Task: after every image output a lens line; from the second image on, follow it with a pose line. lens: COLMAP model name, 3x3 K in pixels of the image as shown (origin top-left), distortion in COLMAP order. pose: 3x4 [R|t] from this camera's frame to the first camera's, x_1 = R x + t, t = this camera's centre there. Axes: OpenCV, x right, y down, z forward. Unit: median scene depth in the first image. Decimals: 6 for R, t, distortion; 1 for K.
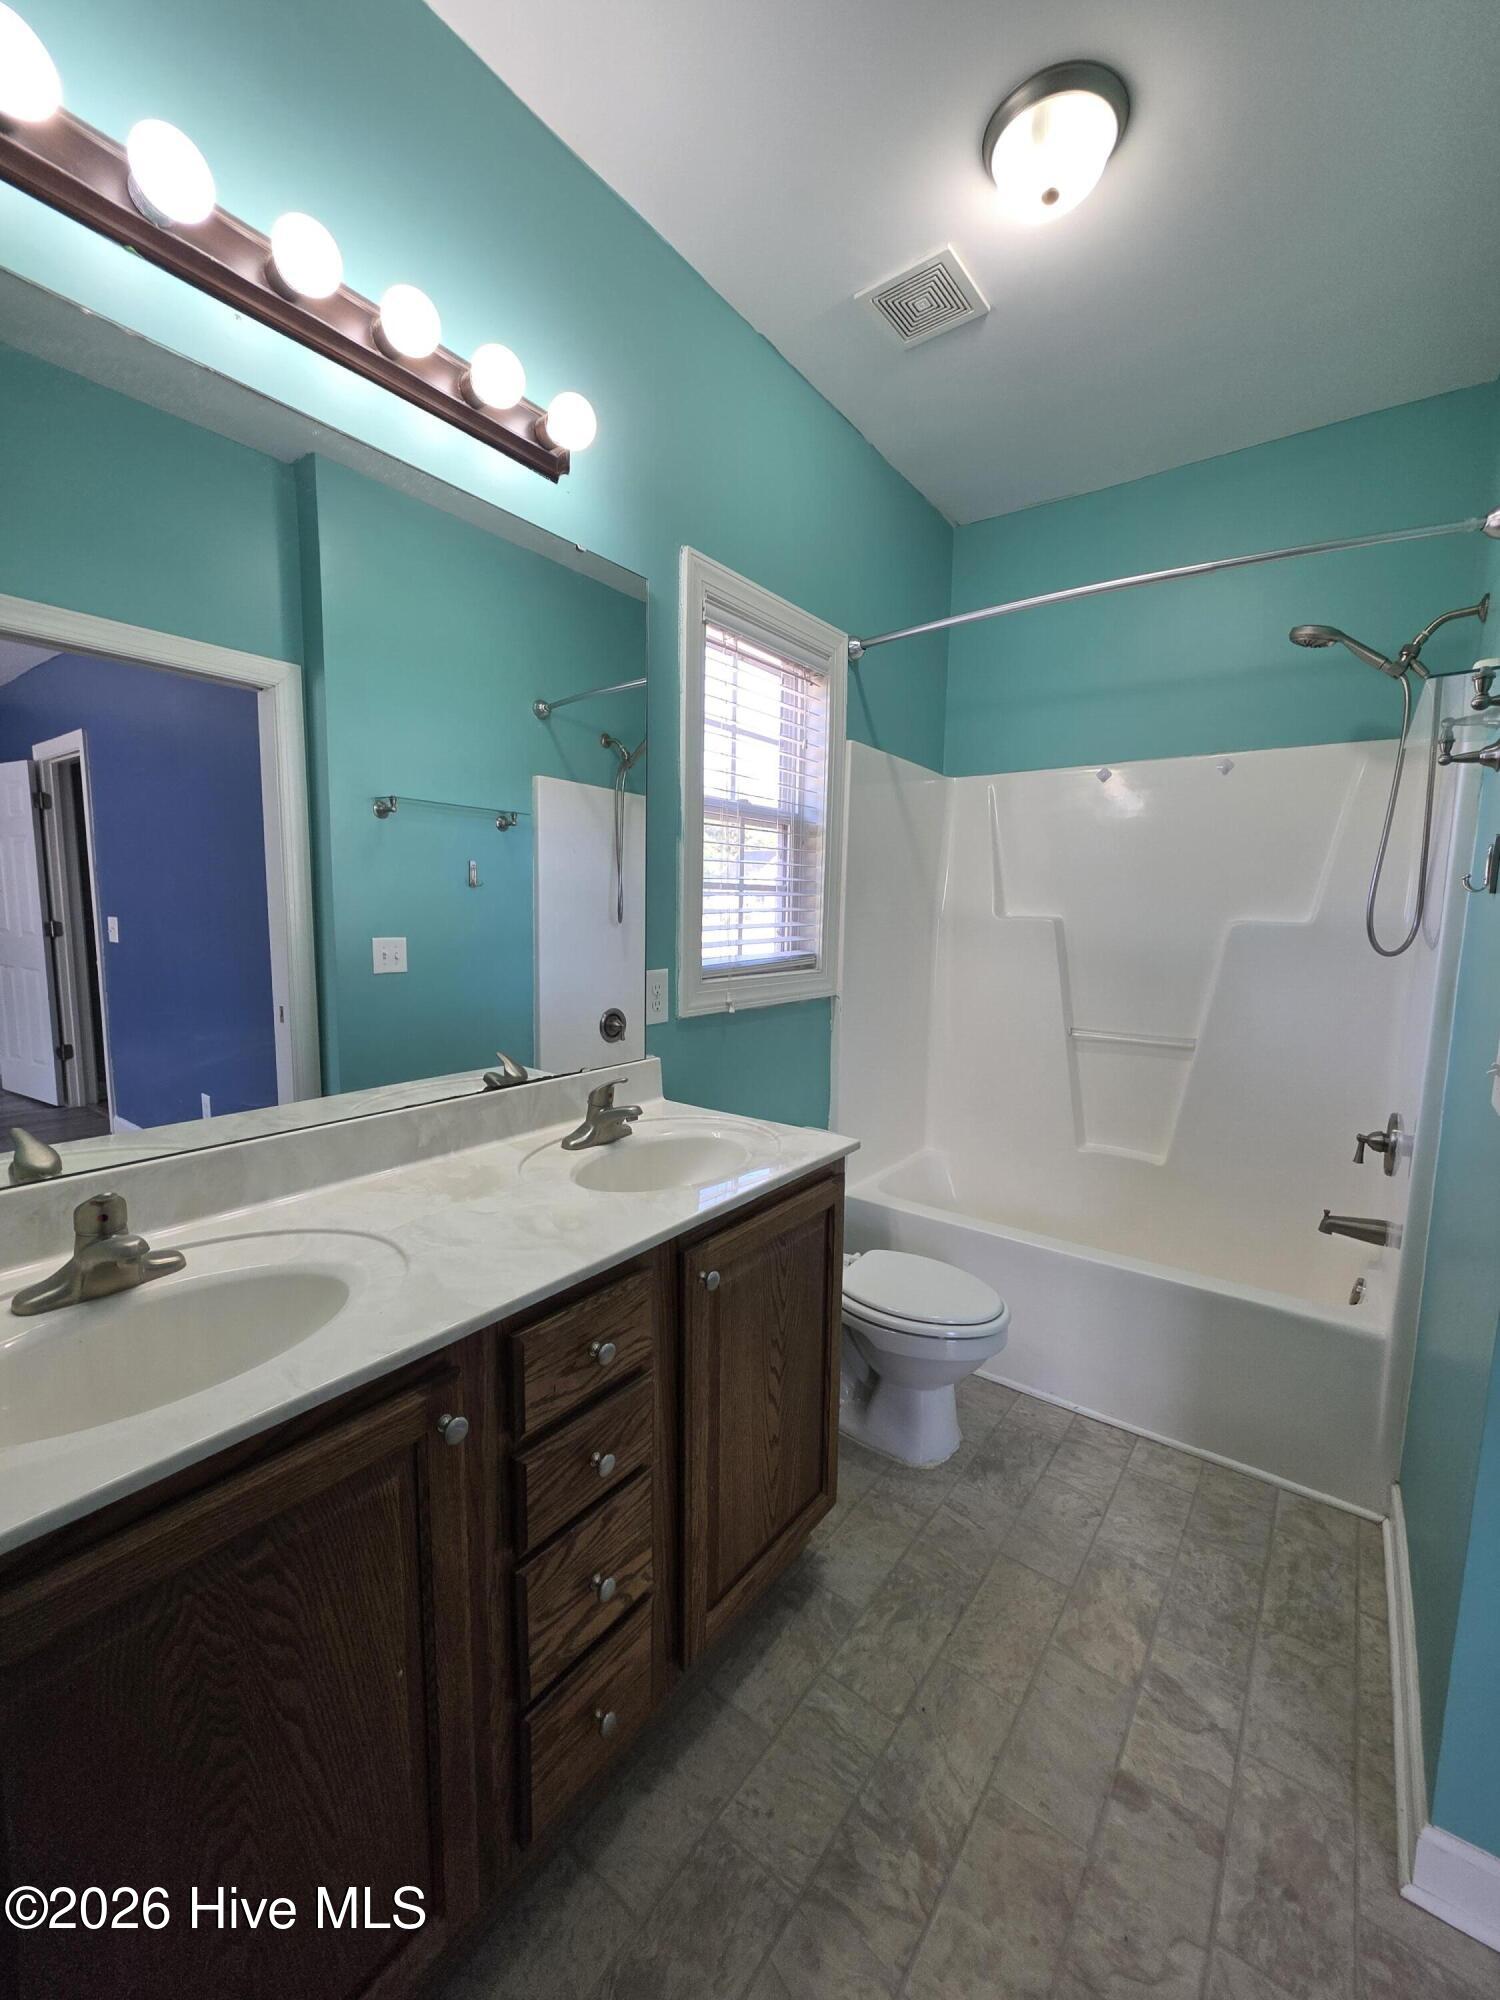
lens RADIAL K [[801.4, 0, 747.6], [0, 801.4, 1000.2], [0, 0, 1]] dist [0.000227, 0.000757]
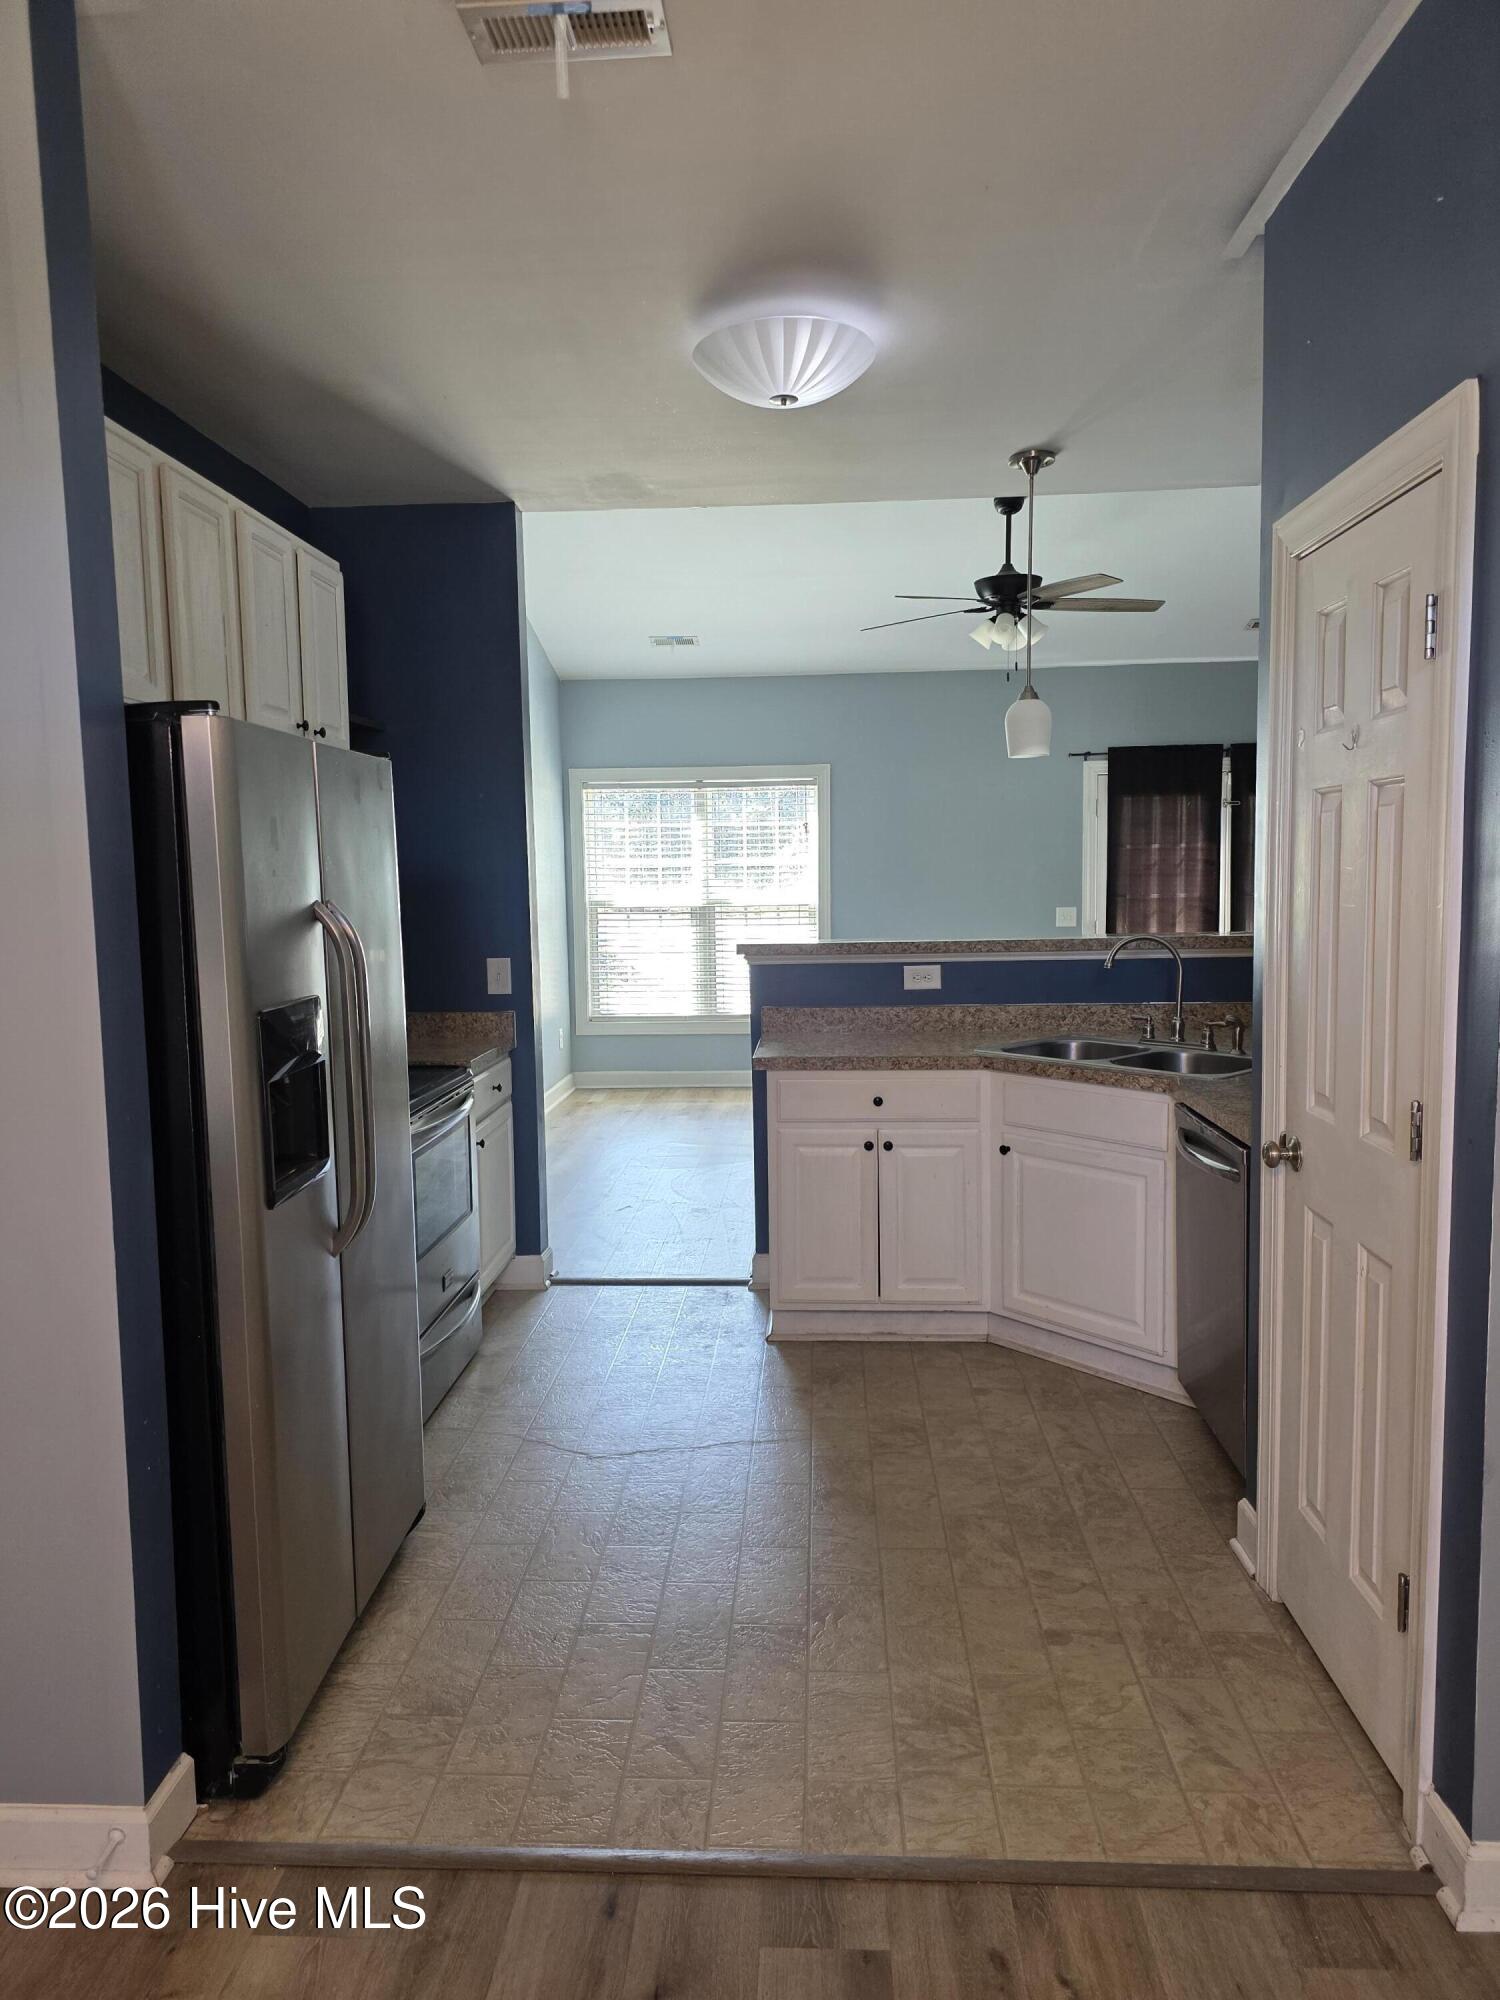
lens RADIAL K [[1348.2, 0, 744.7], [0, 1348.2, 995.2], [0, 0, 1]] dist [0.047894, -0.037249]
pose [[0.827071, -0.082268, 0.556044, -0.862665], [0.093002, 0.995625, 0.008971, -0.062242], [-0.554350, 0.044294, 0.831104, -0.454163]]
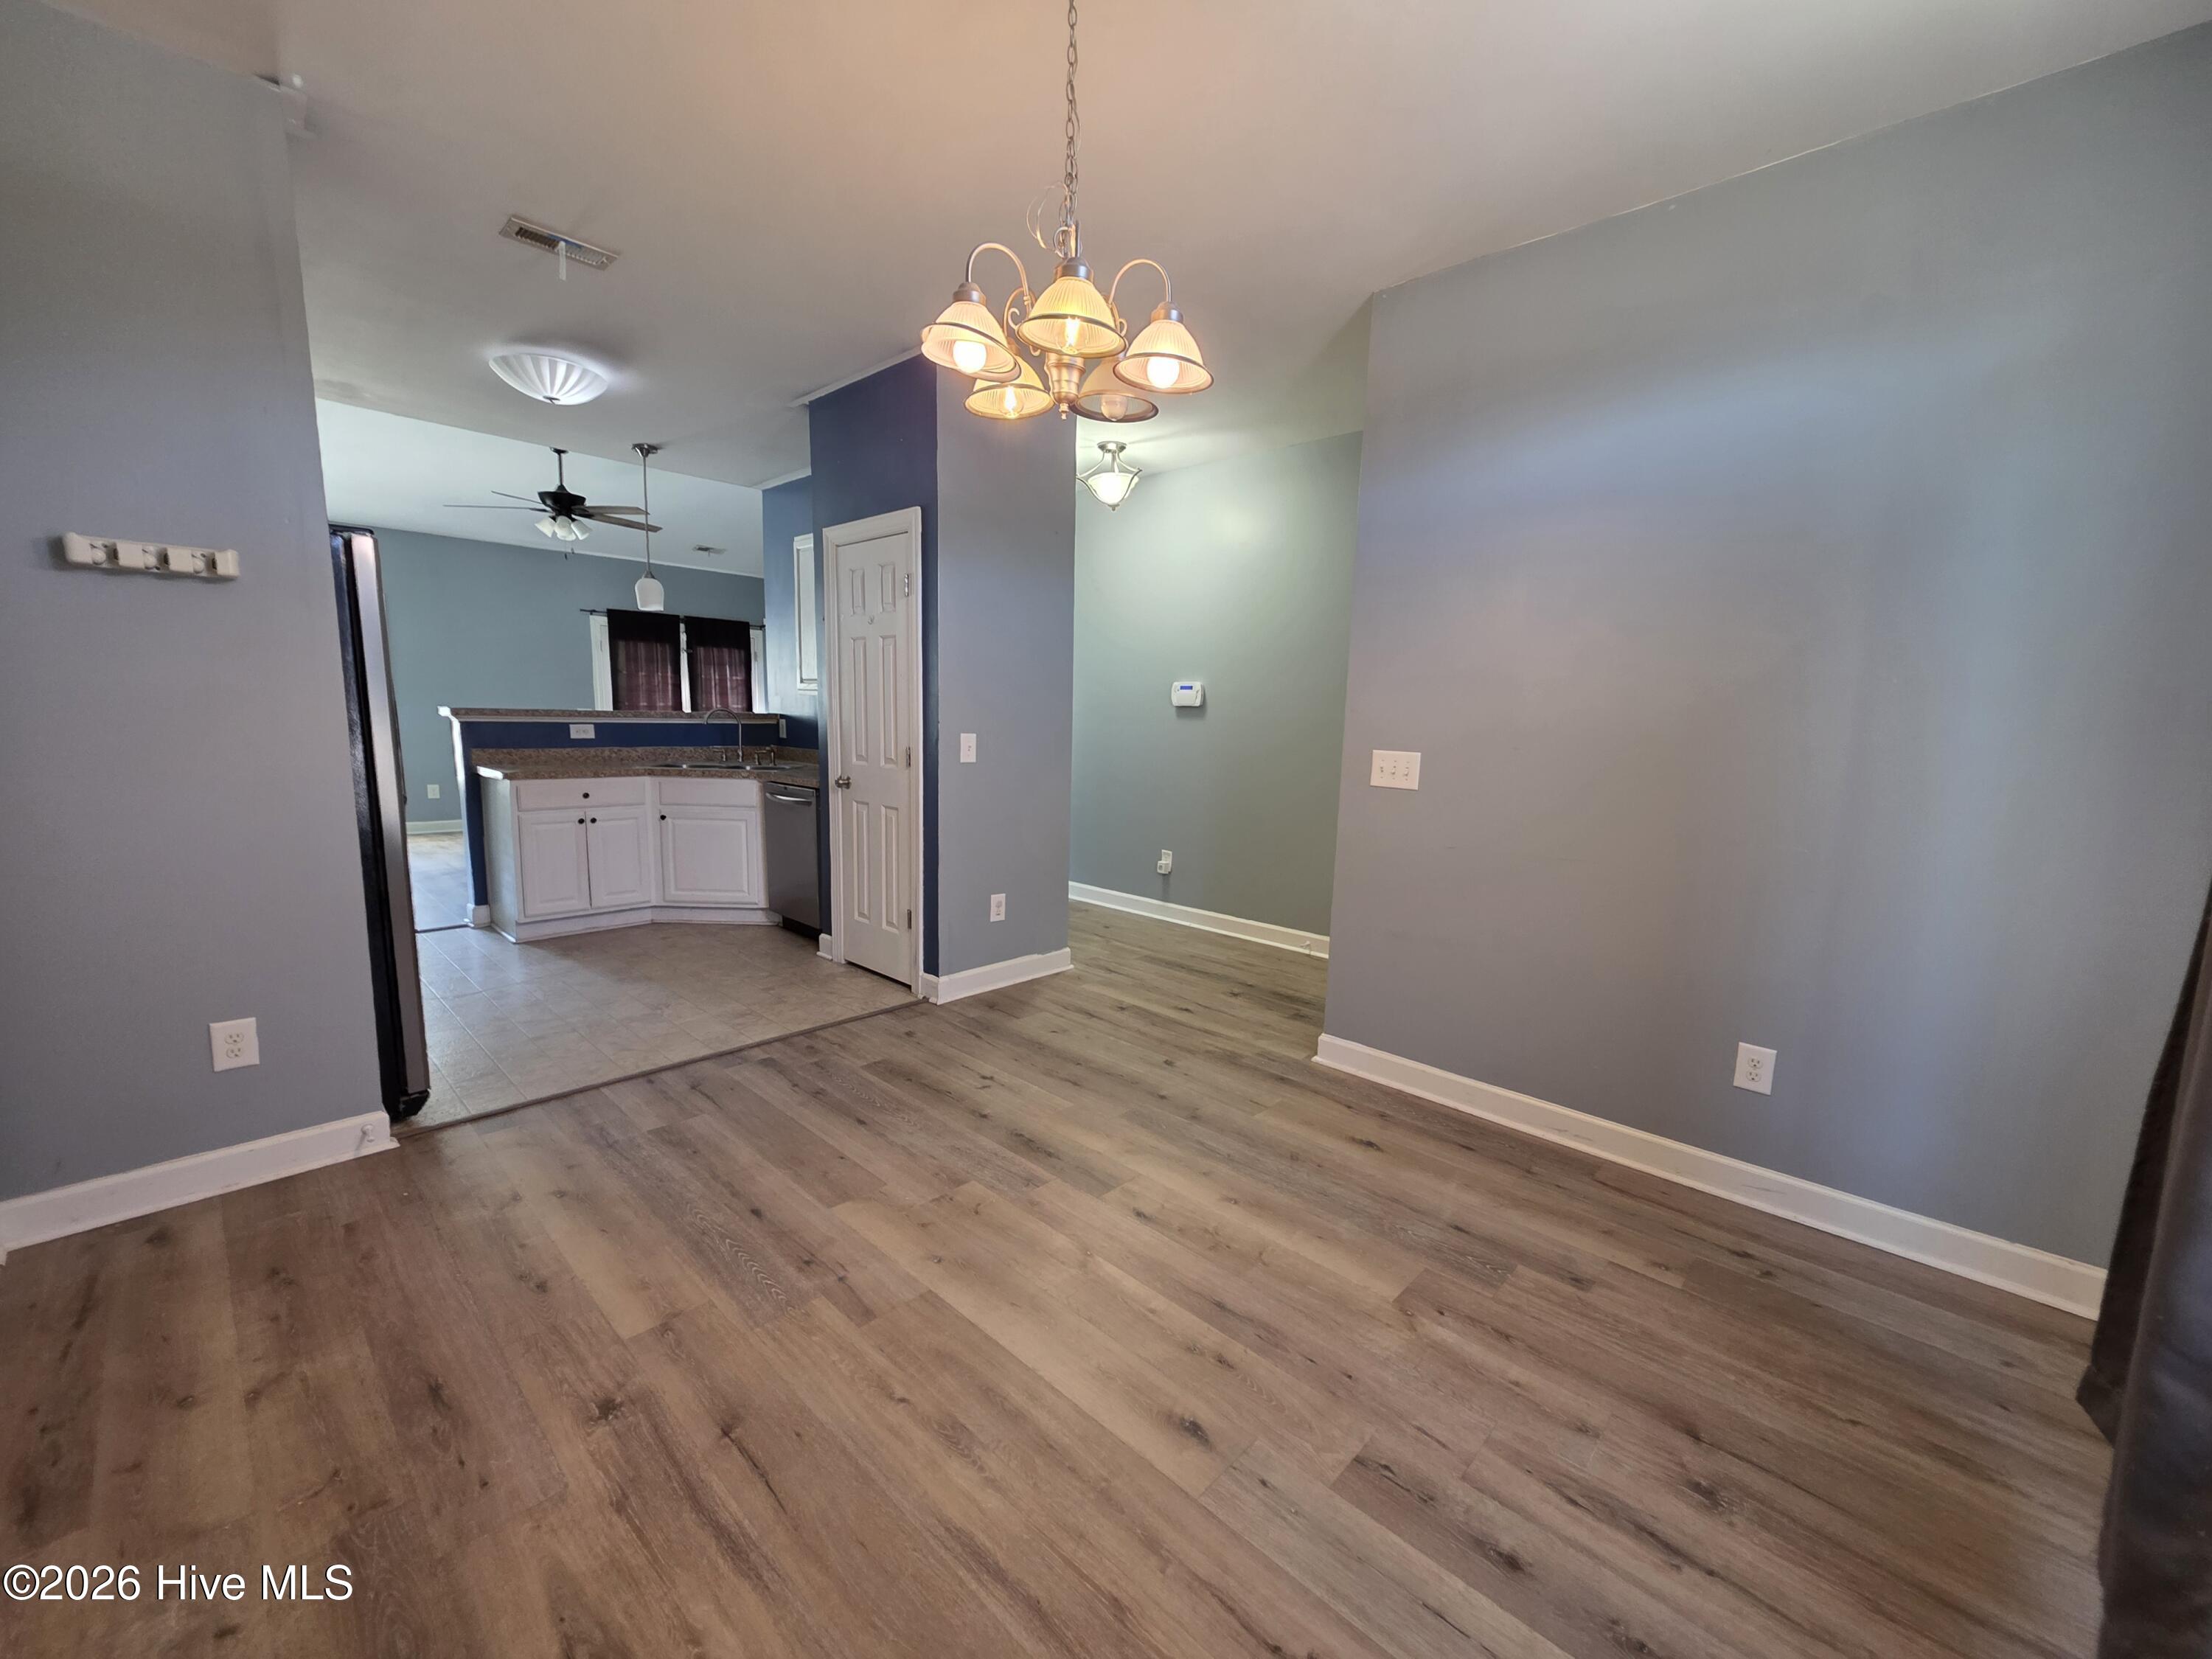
lens RADIAL K [[886.4, 0, 1112.7], [0, 886.4, 840.6], [0, 0, 1]] dist [0.000227, 0.000757]
pose [[0.106863, -0.155548, 0.982031, -2.127004], [0.089334, 0.985194, 0.146327, 0.065222], [-0.990252, 0.072092, 0.119177, -0.583835]]
